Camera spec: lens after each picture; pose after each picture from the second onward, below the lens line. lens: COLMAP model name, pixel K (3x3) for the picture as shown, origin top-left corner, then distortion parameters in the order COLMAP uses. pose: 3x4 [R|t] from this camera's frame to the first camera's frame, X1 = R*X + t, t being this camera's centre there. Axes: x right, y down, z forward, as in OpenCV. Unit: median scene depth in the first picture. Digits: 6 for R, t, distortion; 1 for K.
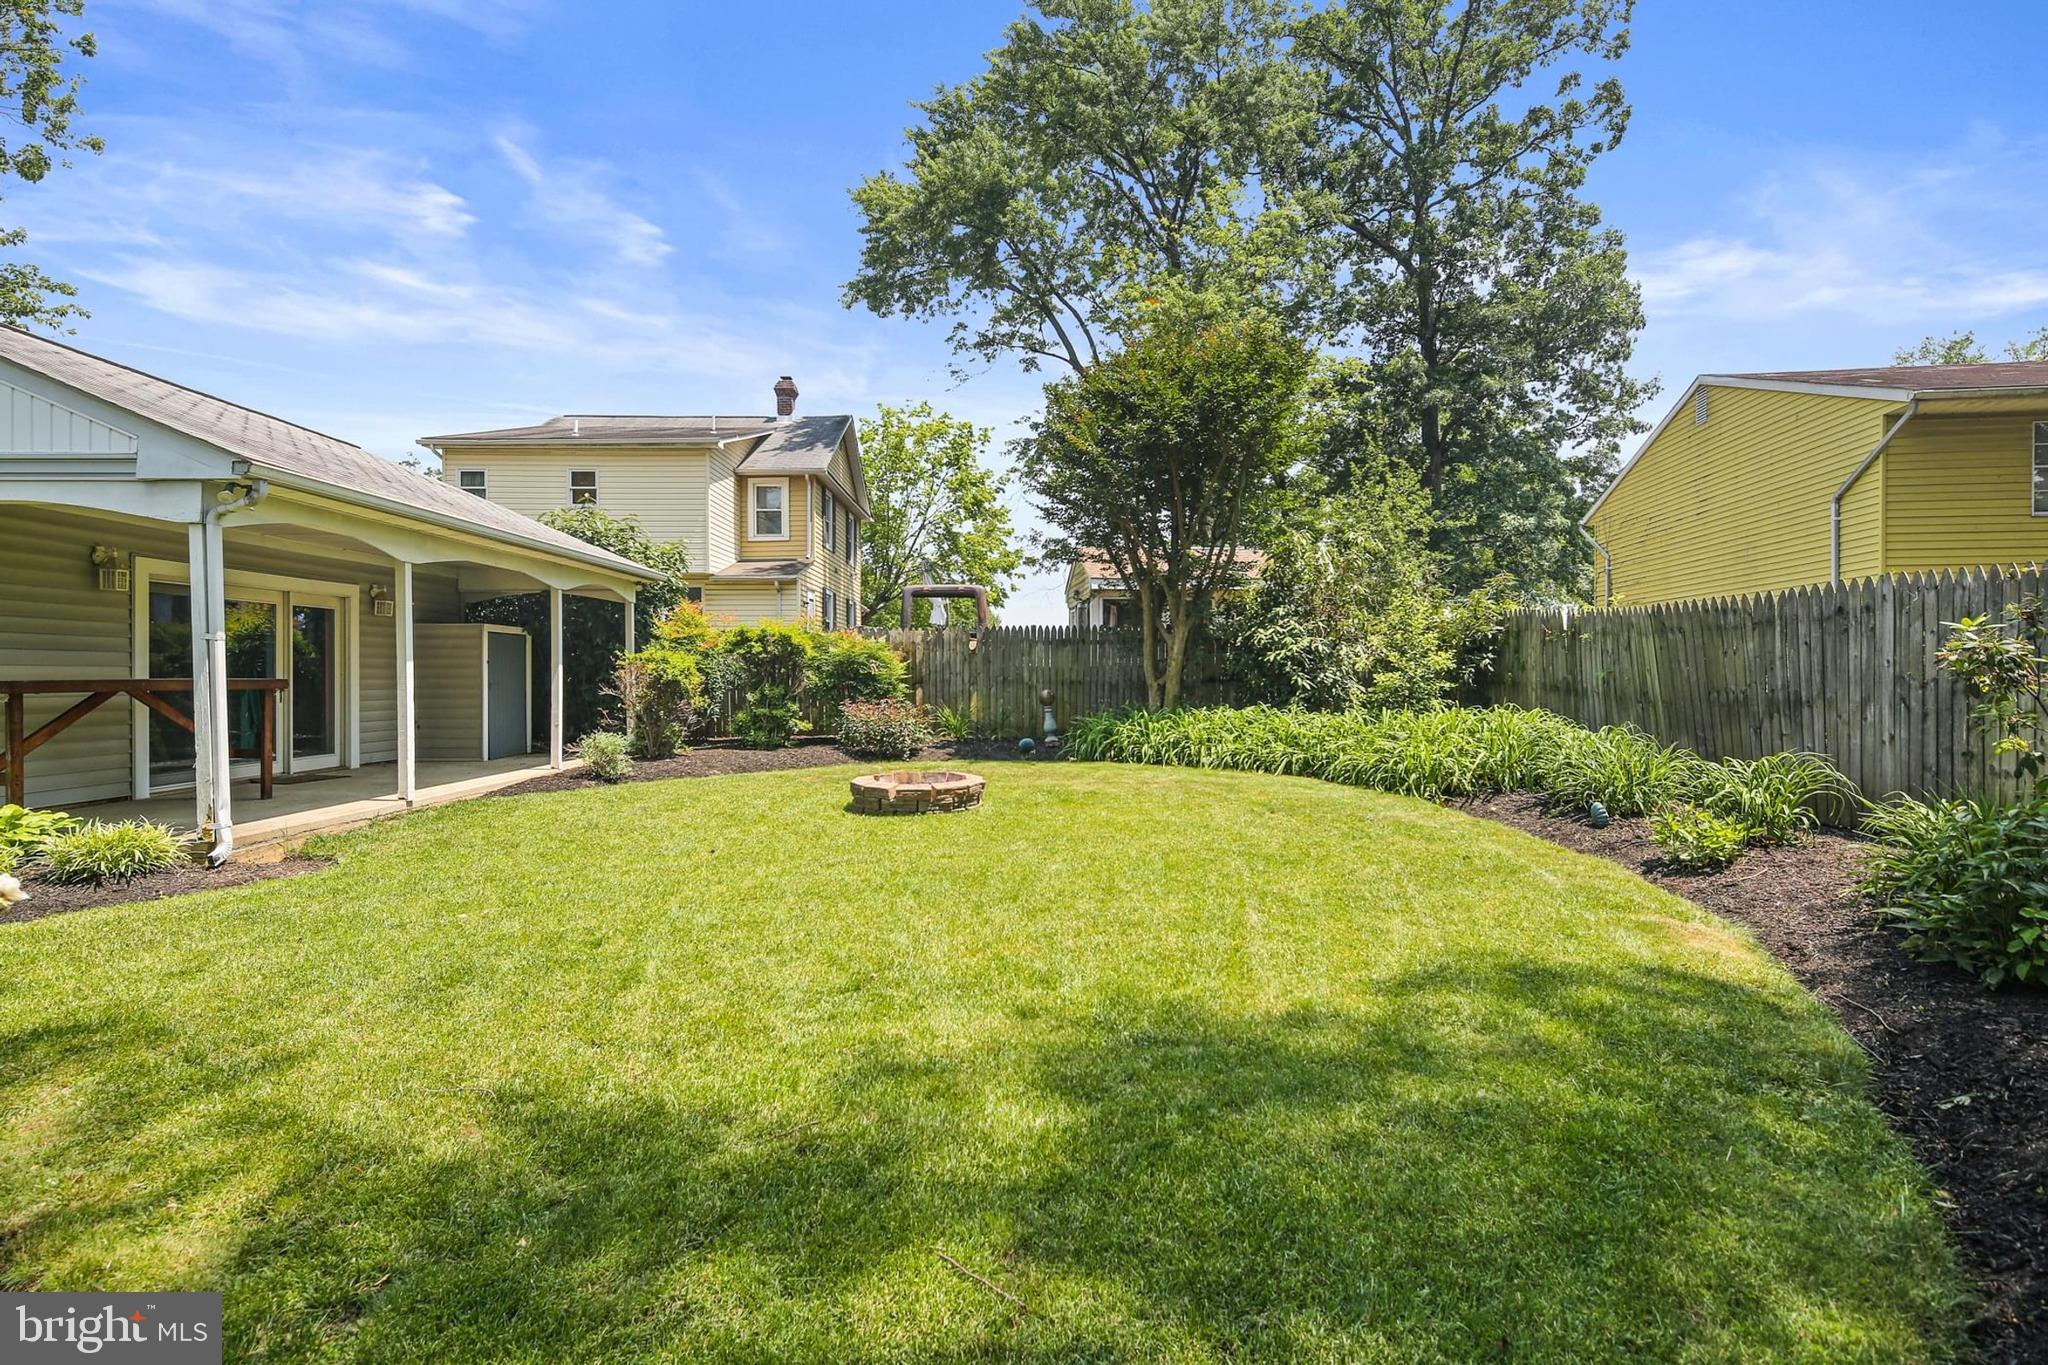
lens RADIAL K [[988.6, 0, 1024.0], [0, 988.6, 682.5], [0, 0, 1]] dist [0.001252, -0.000724]
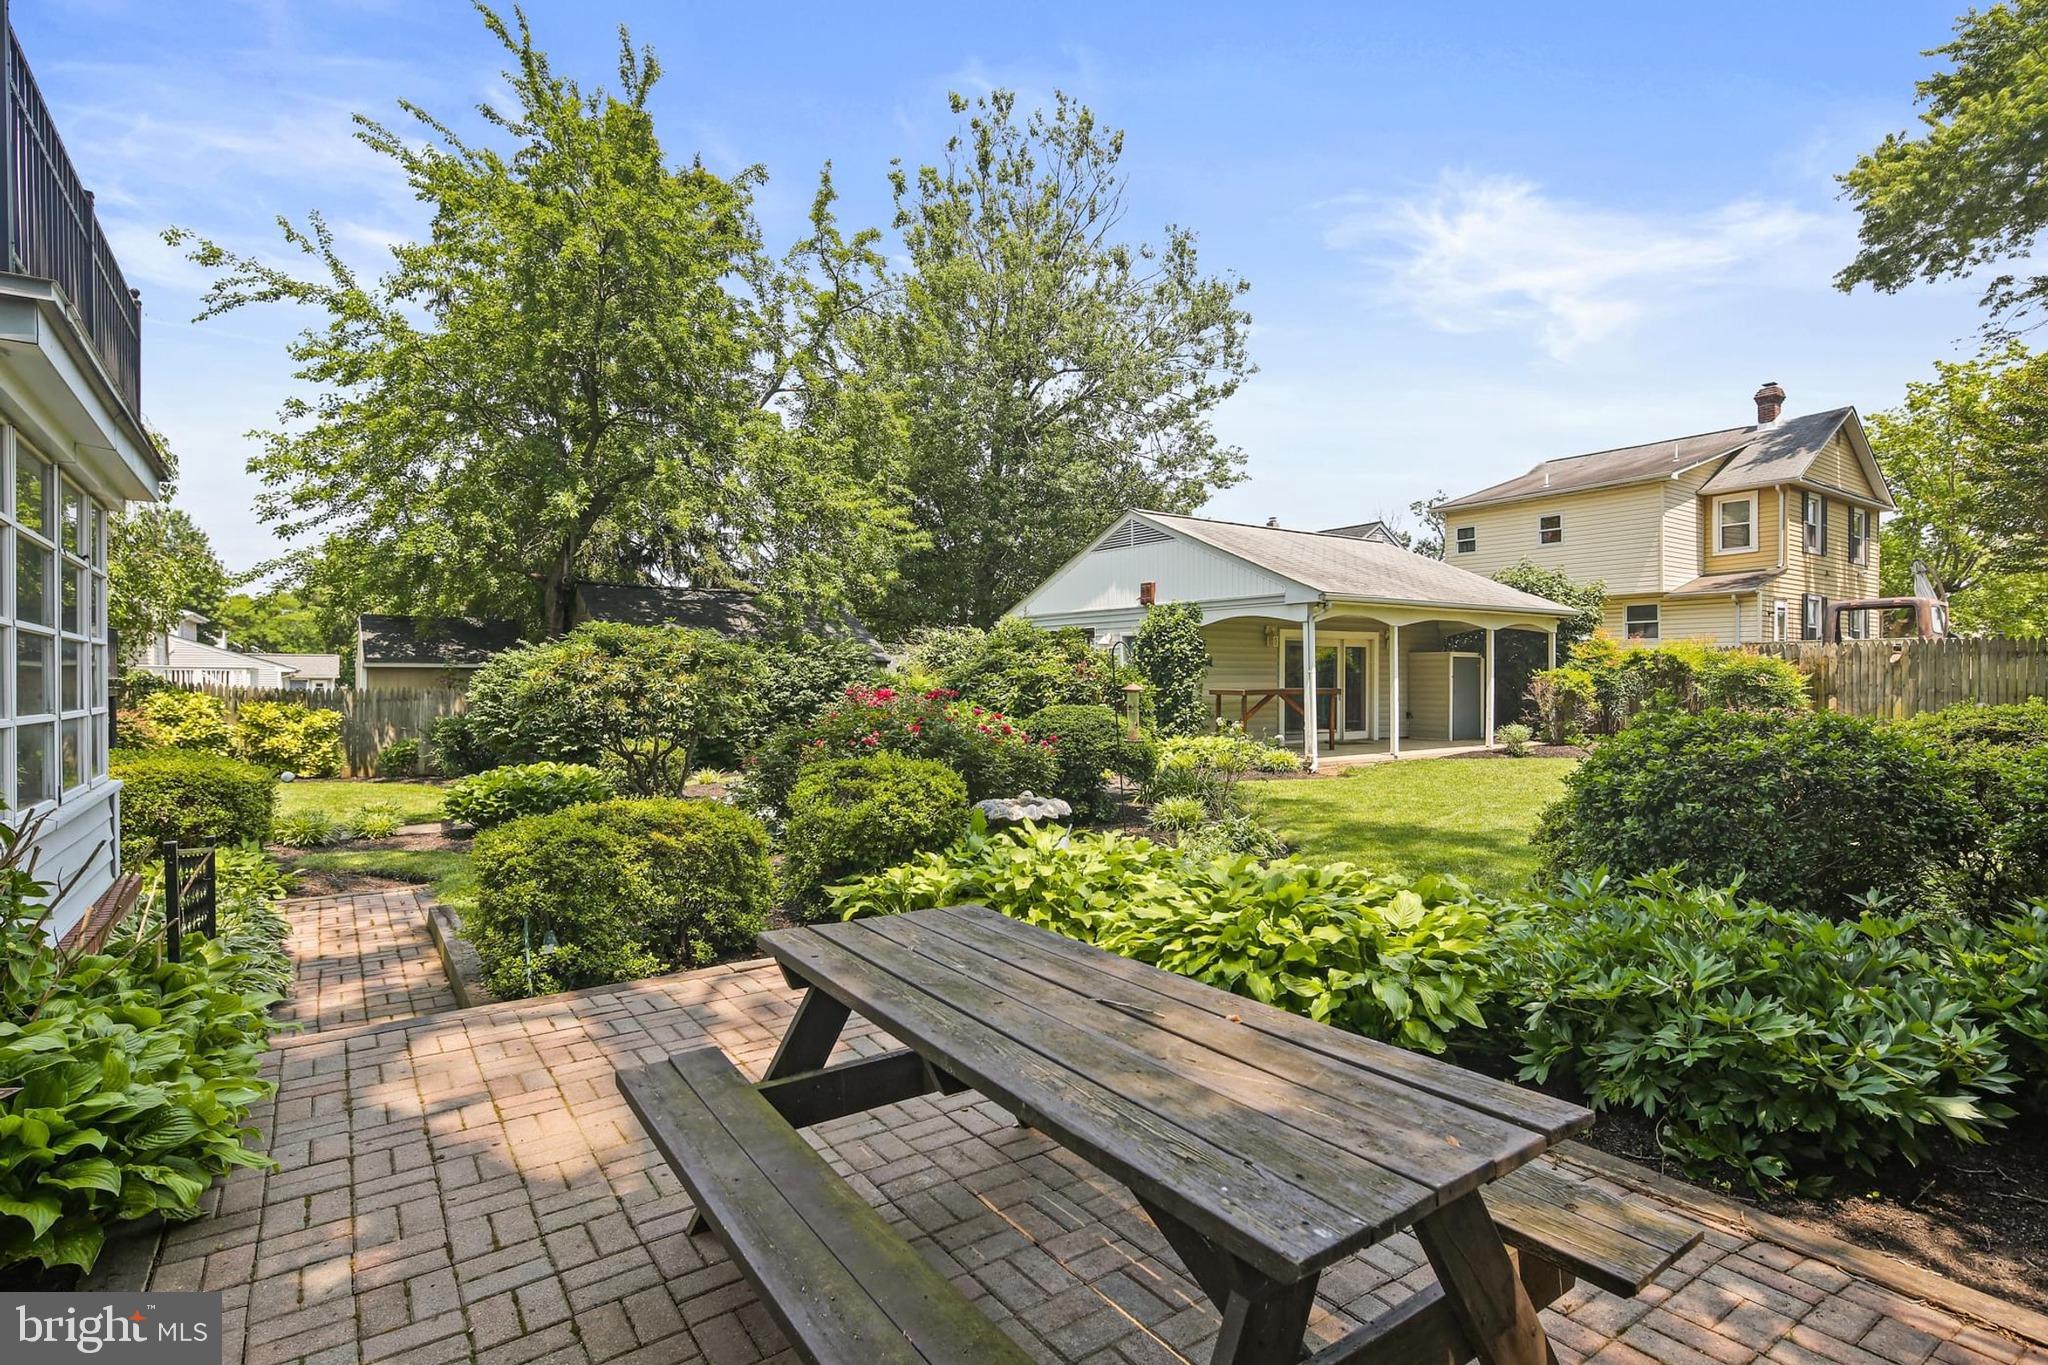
lens RADIAL K [[988.6, 0, 1024.0], [0, 988.6, 682.5], [0, 0, 1]] dist [0.001252, -0.000724]
pose [[0.571937, 0.004944, -0.820283, 0.335799], [-0.005182, 0.999984, 0.002414, -0.011851], [0.820281, 0.002870, 0.571953, -0.423998]]
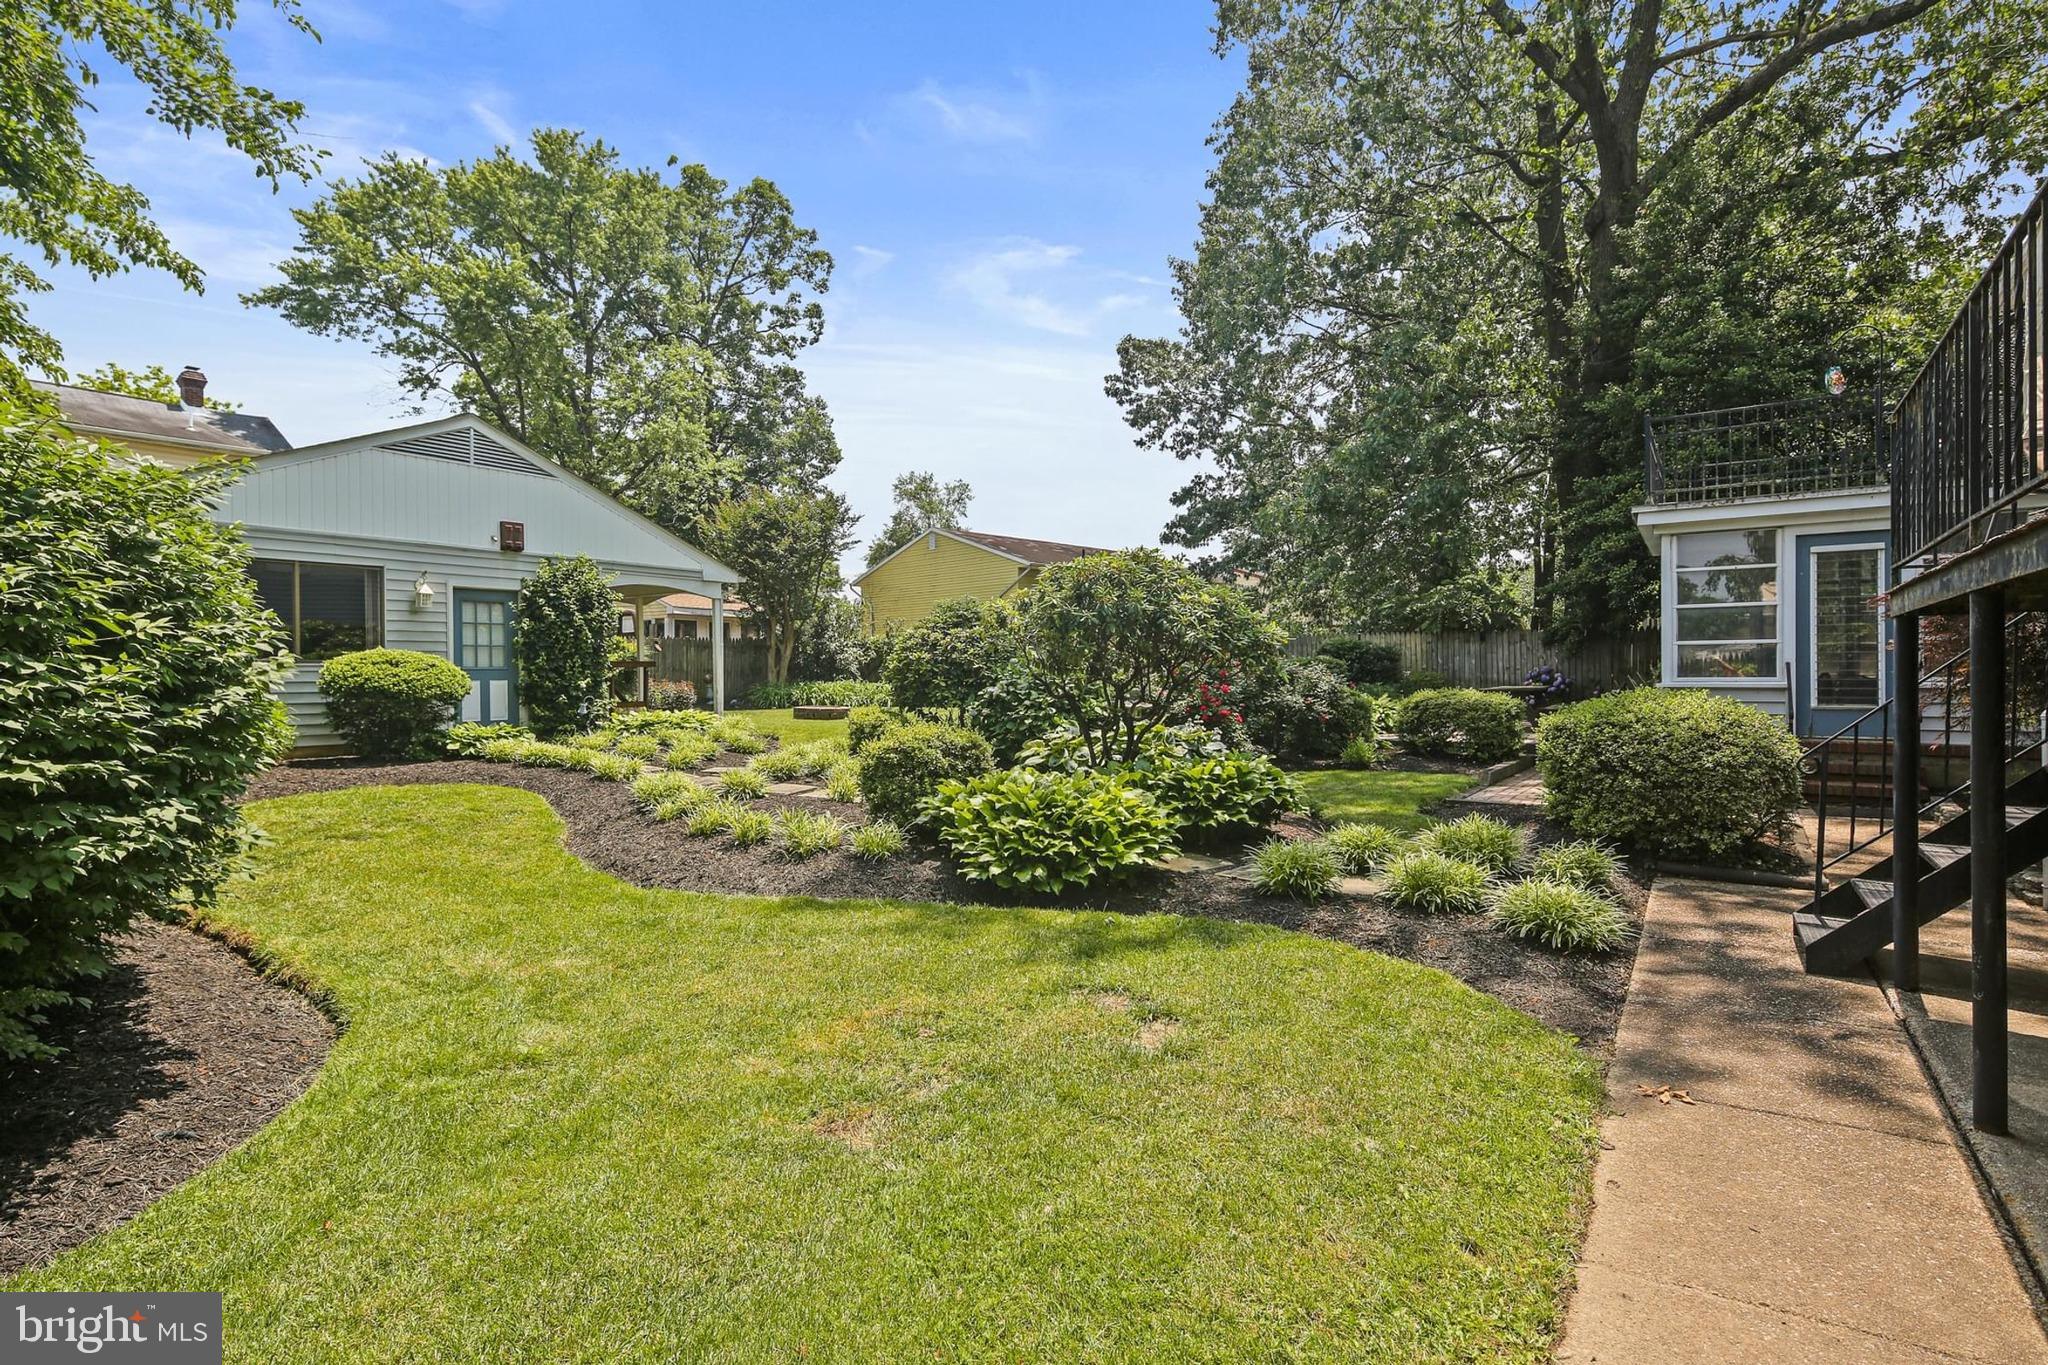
lens RADIAL K [[988.6, 0, 1024.0], [0, 988.6, 682.5], [0, 0, 1]] dist [0.001252, -0.000724]
pose [[0.597278, -0.010462, 0.801966, -1.222398], [0.012908, 0.999911, 0.003431, 0.026292], [-0.801931, 0.008302, 0.597359, -0.564733]]
